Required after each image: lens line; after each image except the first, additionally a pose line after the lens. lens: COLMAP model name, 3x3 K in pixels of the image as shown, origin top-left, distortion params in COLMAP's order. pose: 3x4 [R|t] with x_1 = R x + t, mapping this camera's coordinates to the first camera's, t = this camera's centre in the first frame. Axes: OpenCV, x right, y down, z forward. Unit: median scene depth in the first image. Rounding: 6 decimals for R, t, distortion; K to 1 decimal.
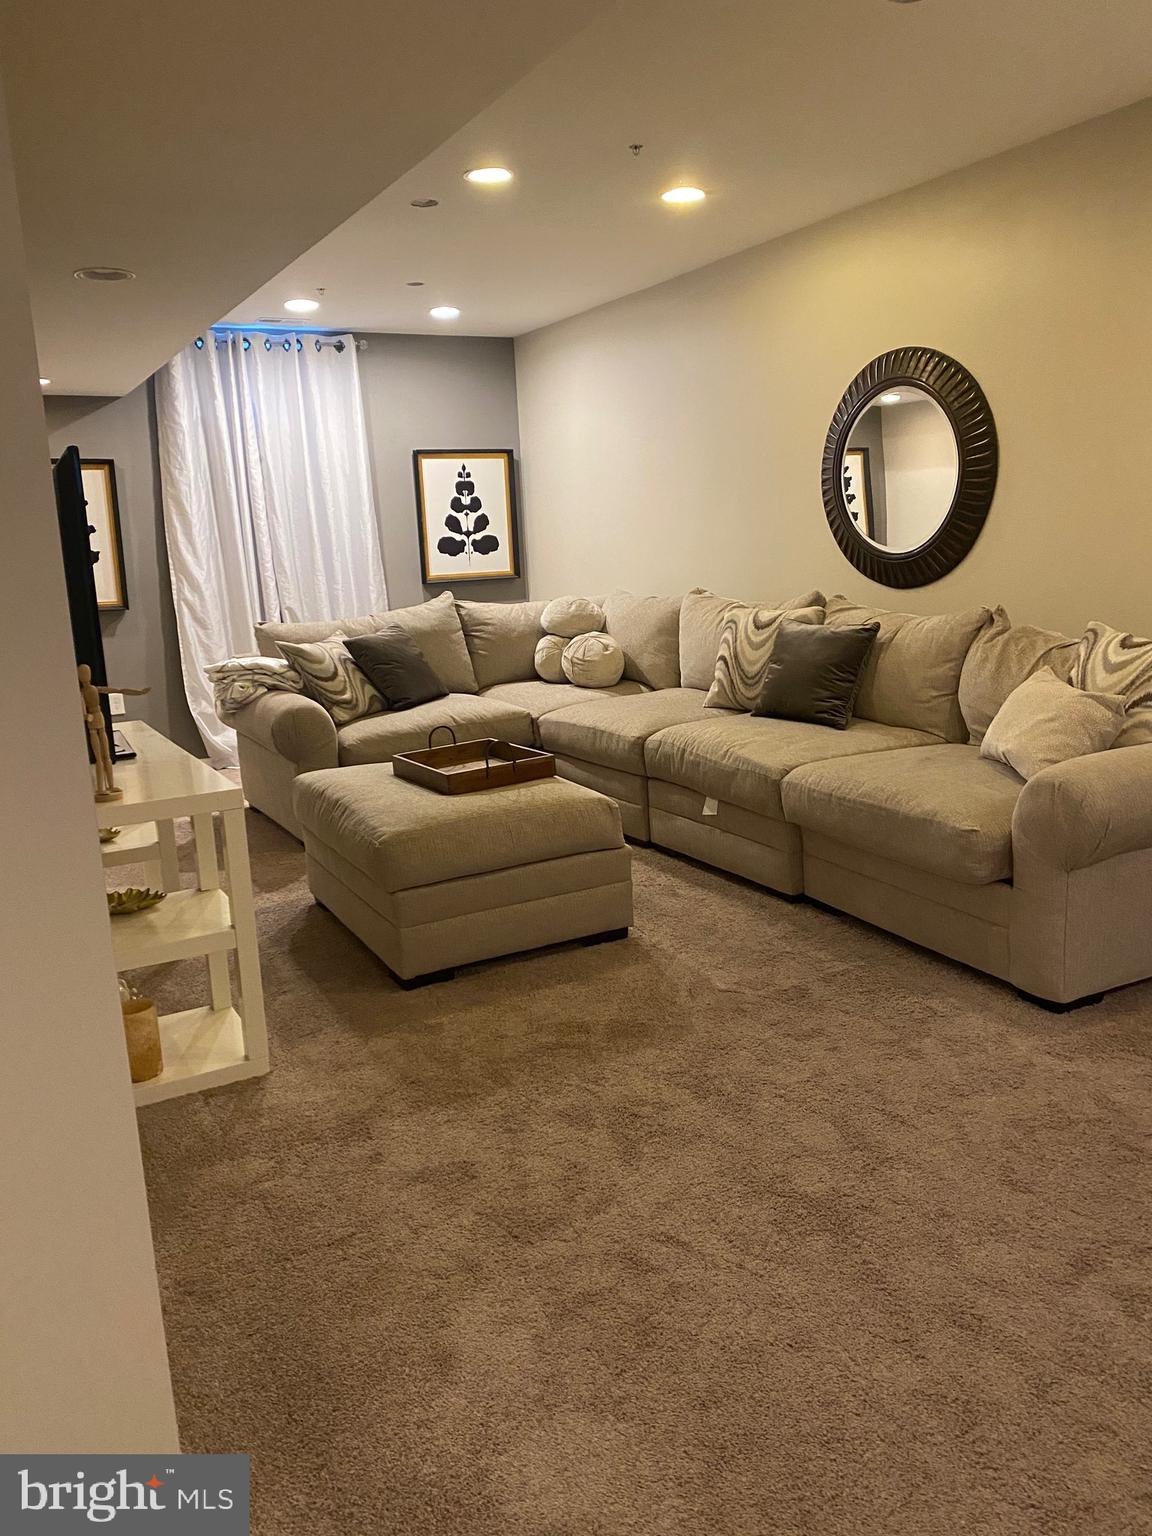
lens RADIAL K [[1205.9, 0, 576.0], [0, 1205.9, 768.0], [0, 0, 1]] dist [0.168827, -0.521586]
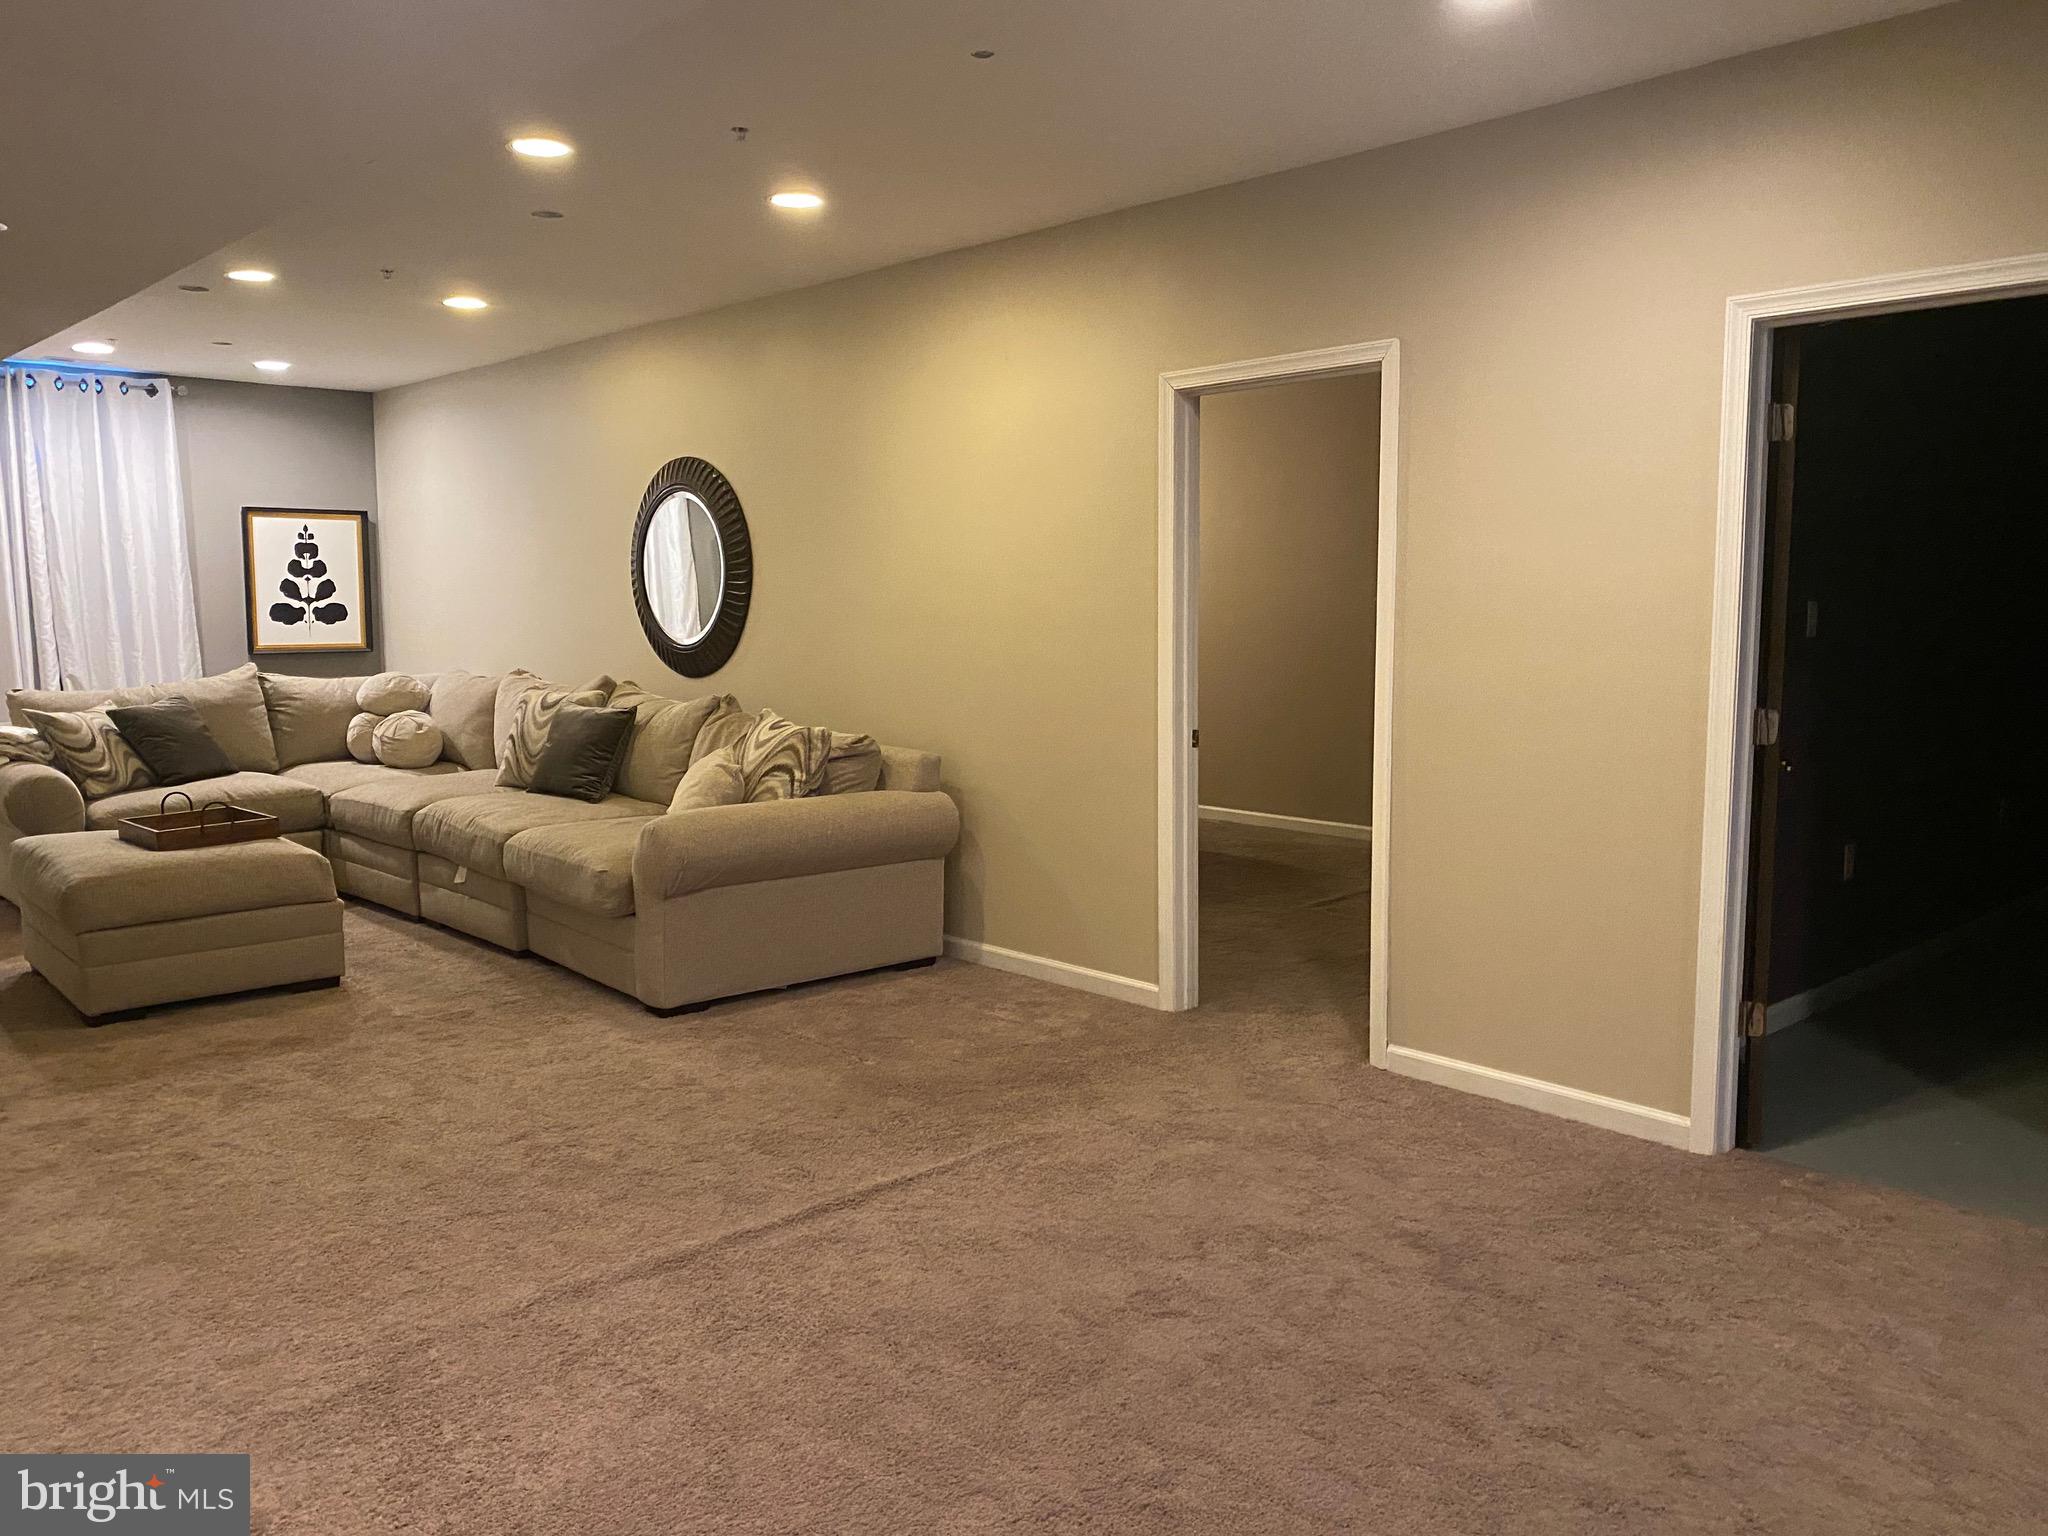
lens RADIAL K [[1580.7, 0, 1024.0], [0, 1580.7, 768.0], [0, 0, 1]] dist [0.000059, 0.001792]
pose [[0.965463, 0.021706, 0.259635, 0.178125], [0.001802, 0.995943, -0.089965, 0.051125], [-0.260535, 0.087326, 0.961507, -0.356473]]
